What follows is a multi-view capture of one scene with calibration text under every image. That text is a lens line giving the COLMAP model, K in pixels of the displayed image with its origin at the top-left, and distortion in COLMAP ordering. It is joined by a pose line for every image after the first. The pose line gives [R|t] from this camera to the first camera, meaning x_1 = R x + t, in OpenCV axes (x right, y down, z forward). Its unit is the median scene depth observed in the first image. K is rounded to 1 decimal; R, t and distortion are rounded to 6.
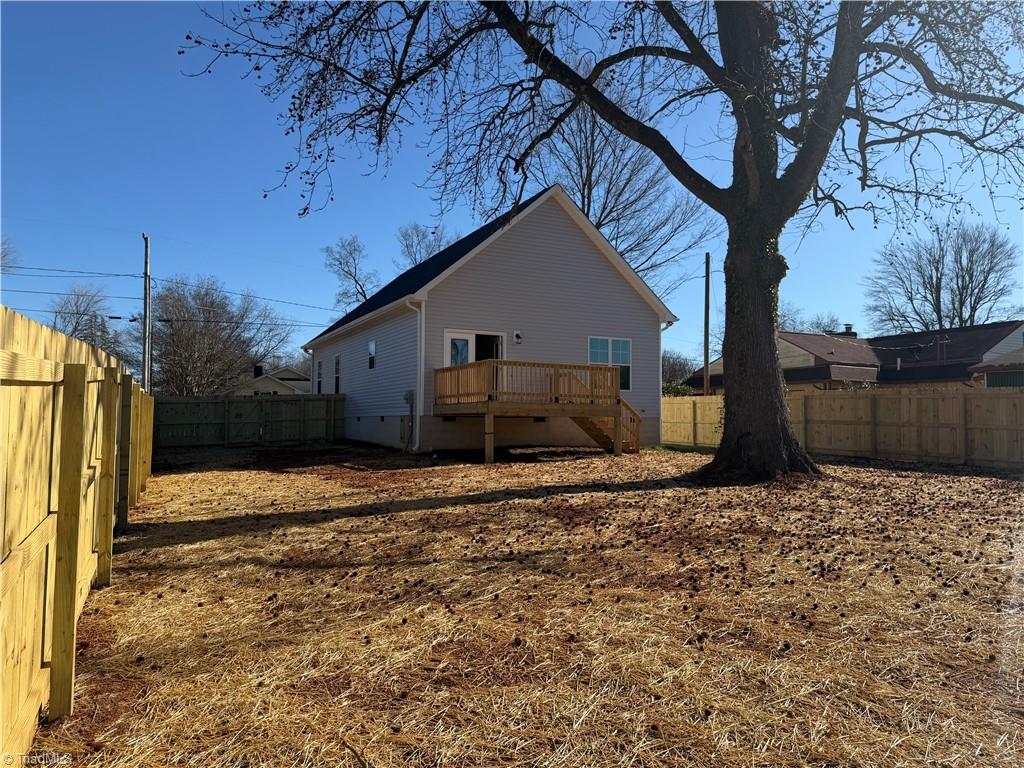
lens RADIAL K [[720.8, 0, 516.0], [0, 720.8, 380.0], [0, 0, 1]] dist [0.088879, -0.114347]
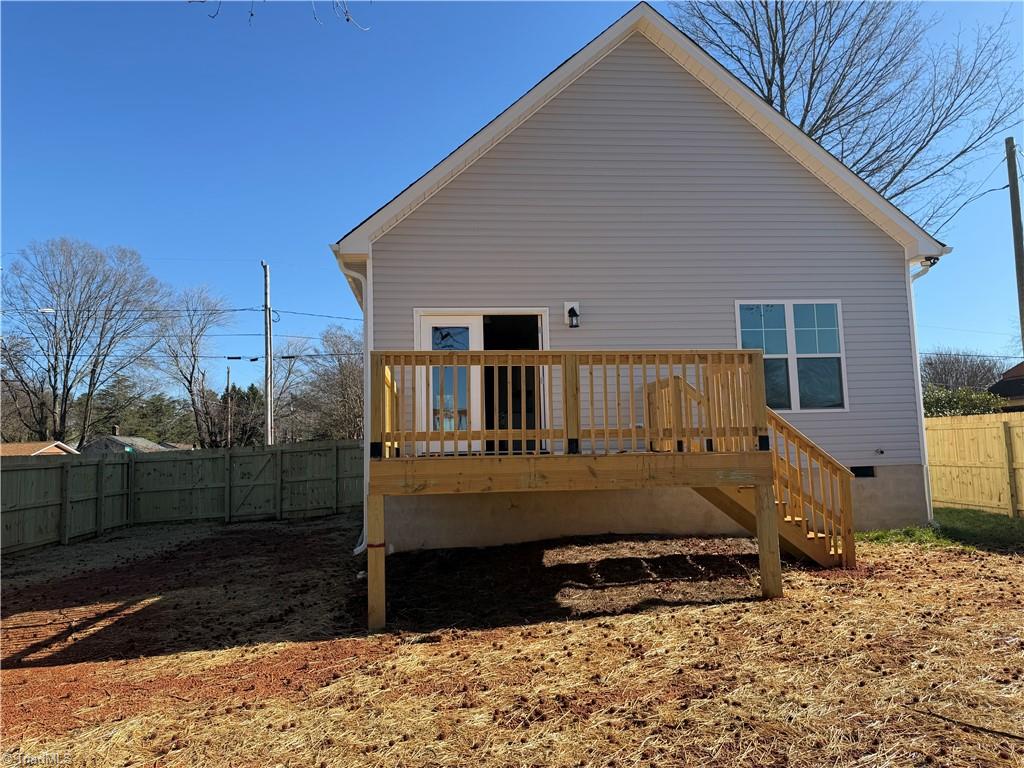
lens RADIAL K [[720.8, 0, 516.0], [0, 720.8, 380.0], [0, 0, 1]] dist [0.088879, -0.114347]
pose [[0.938168, -0.068449, -0.339346, 0.108539], [0.054607, 0.997246, -0.050185, 0.006907], [0.341847, 0.028552, 0.939322, 0.434553]]
